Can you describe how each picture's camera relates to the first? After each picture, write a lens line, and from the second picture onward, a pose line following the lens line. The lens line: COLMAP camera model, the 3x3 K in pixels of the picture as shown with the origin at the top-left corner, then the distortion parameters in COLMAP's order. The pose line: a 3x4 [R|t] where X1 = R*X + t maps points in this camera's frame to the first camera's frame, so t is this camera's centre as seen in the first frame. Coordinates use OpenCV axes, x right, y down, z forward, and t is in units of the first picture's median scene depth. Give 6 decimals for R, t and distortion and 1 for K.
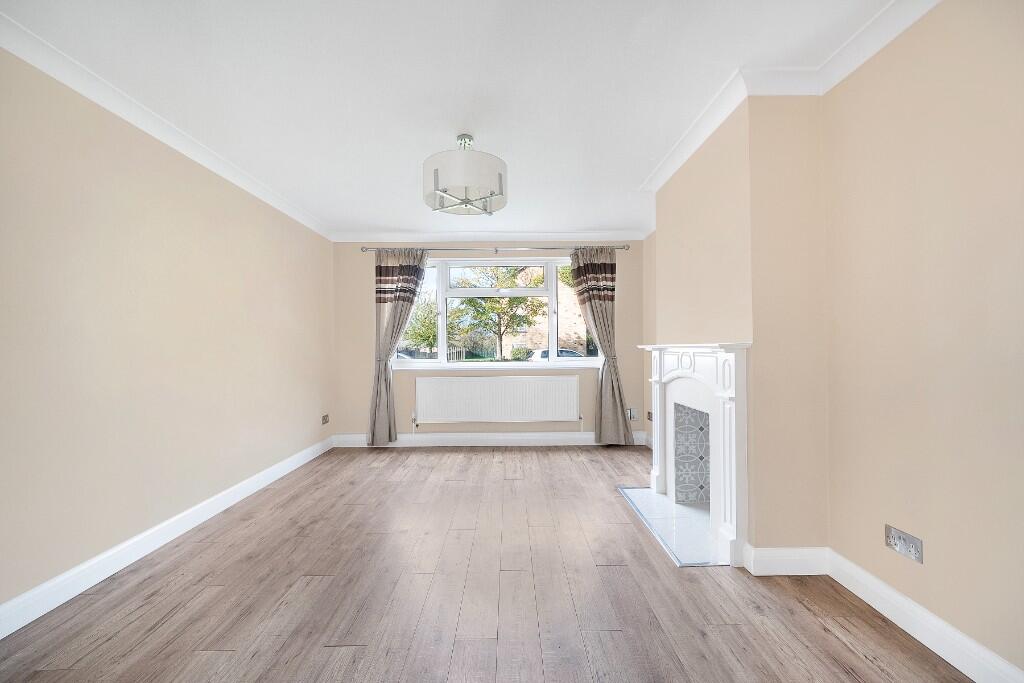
lens RADIAL K [[412.3, 0, 510.2], [0, 412.3, 346.5], [0, 0, 1]] dist [-0.004745, -0.001236]
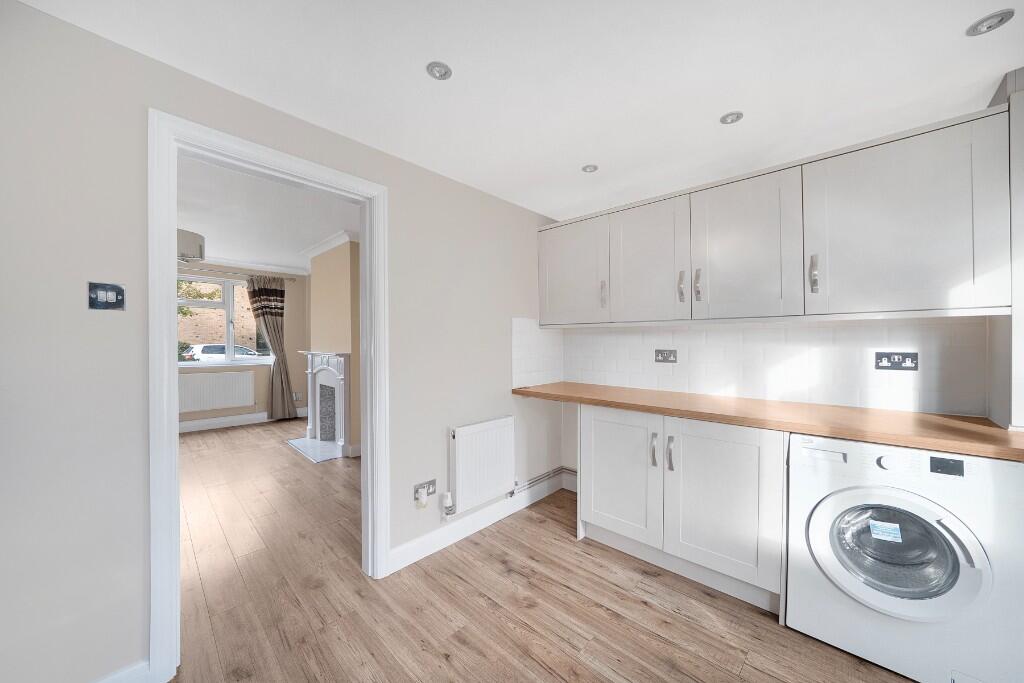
lens RADIAL K [[371.0, 0, 494.2], [0, 371.0, 343.9], [0, 0, 1]] dist [-0.008804, 0.000049]
pose [[0.726110, 0.000375, 0.687579, -0.095589], [-0.007969, 0.999937, 0.007871, -0.034761], [-0.687533, -0.011194, 0.726067, -0.425023]]
